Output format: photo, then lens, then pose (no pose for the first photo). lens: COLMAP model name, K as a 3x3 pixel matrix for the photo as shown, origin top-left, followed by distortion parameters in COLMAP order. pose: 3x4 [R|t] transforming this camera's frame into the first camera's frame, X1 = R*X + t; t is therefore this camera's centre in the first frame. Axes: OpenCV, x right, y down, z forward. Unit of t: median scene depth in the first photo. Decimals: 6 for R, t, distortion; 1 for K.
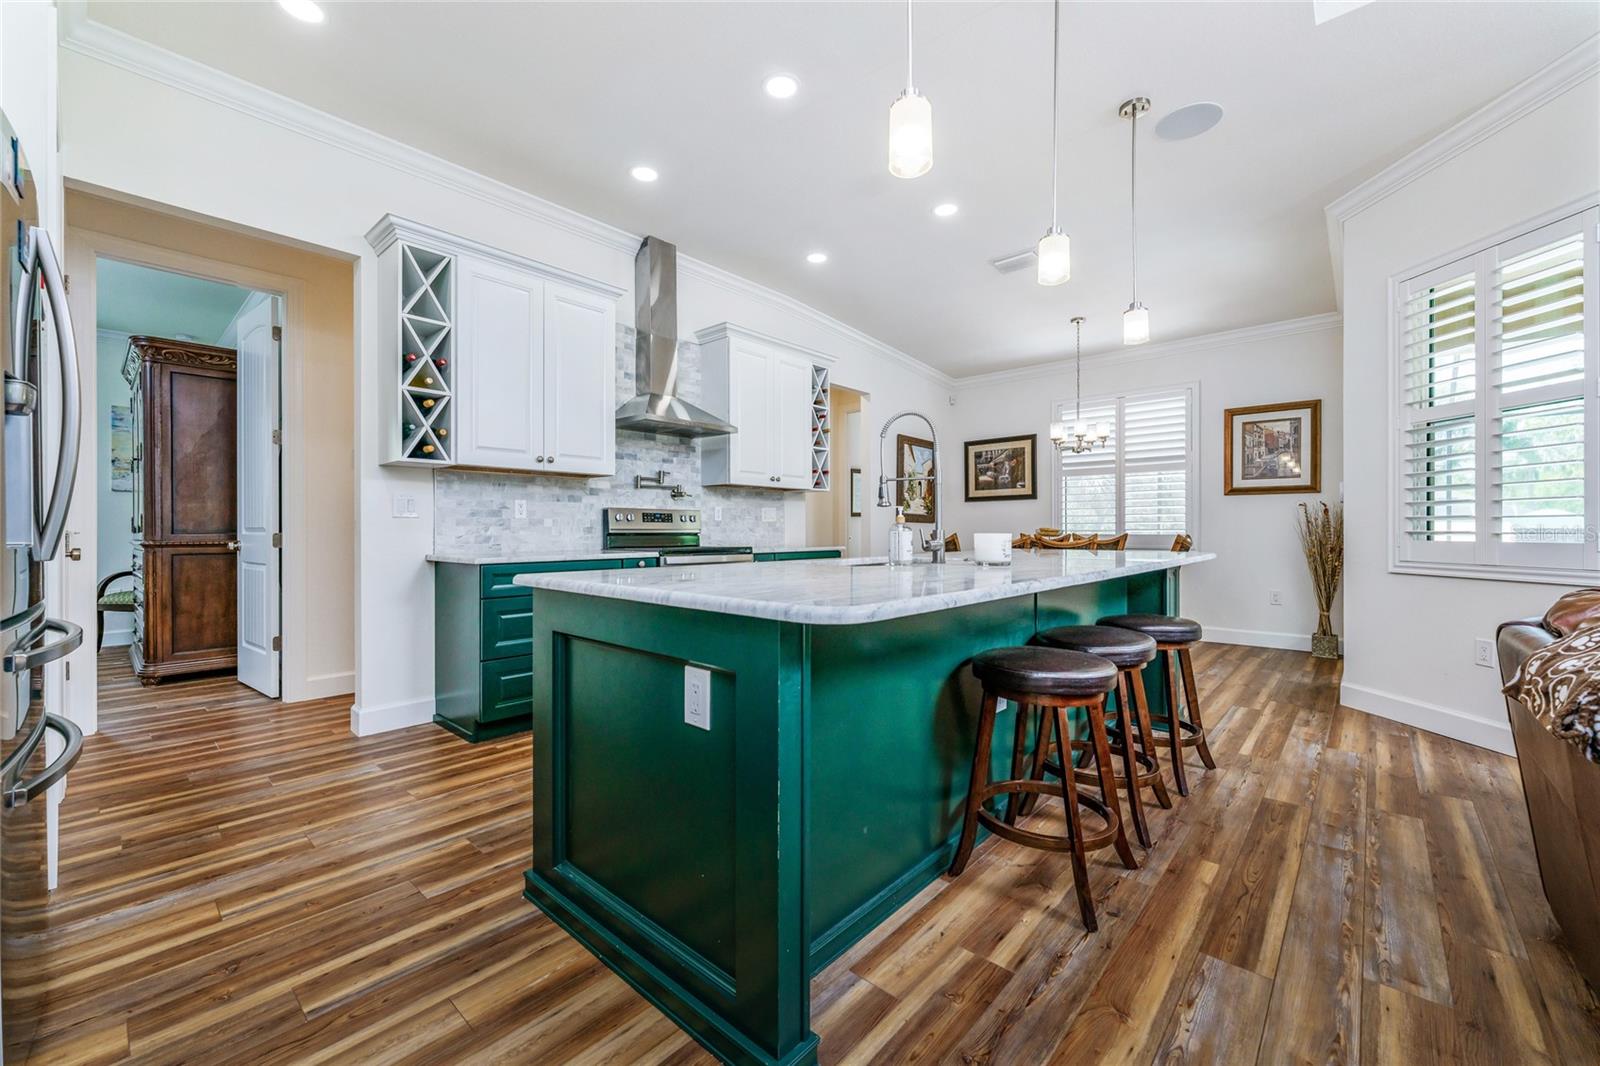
lens RADIAL K [[643.2, 0, 806.5], [0, 643.2, 524.9], [0, 0, 1]] dist [-0.000184, -0.000777]
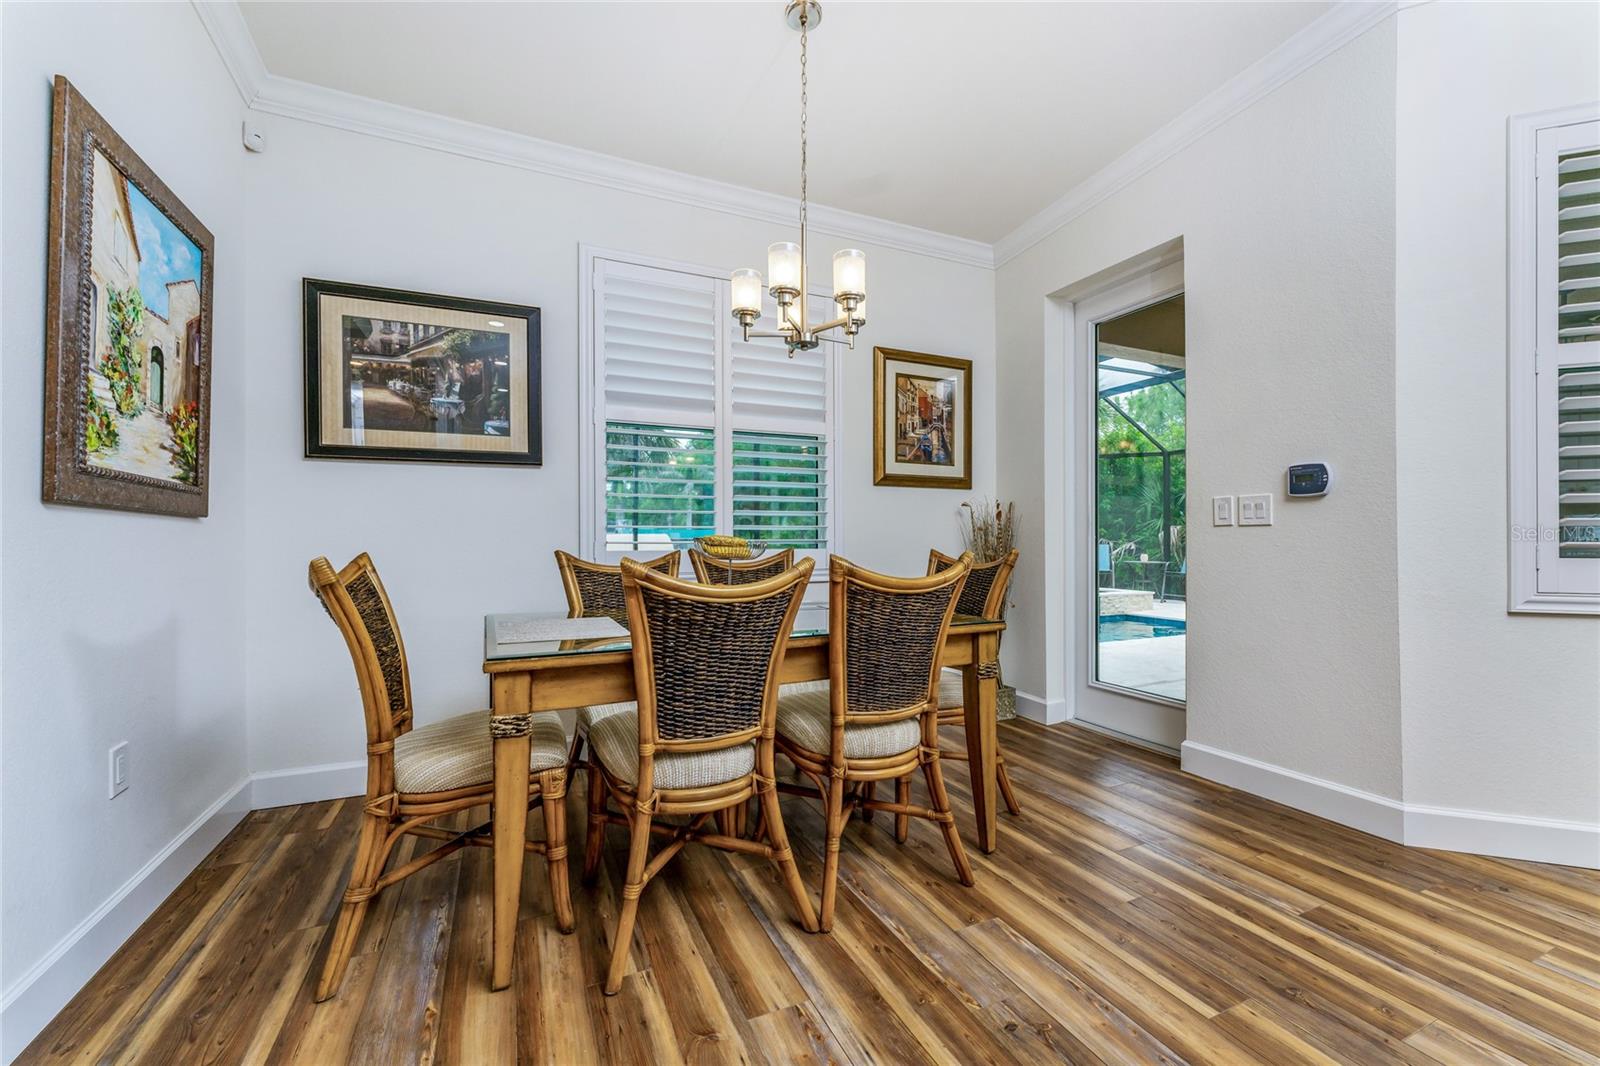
lens RADIAL K [[643.2, 0, 804.8], [0, 643.2, 536.3], [0, 0, 1]] dist [-0.000184, -0.000777]
pose [[0.398105, 0.008265, 0.917303, 0.046542], [-0.006108, 0.999961, -0.006359, 0.006547], [-0.917319, -0.003071, 0.398140, 0.678066]]
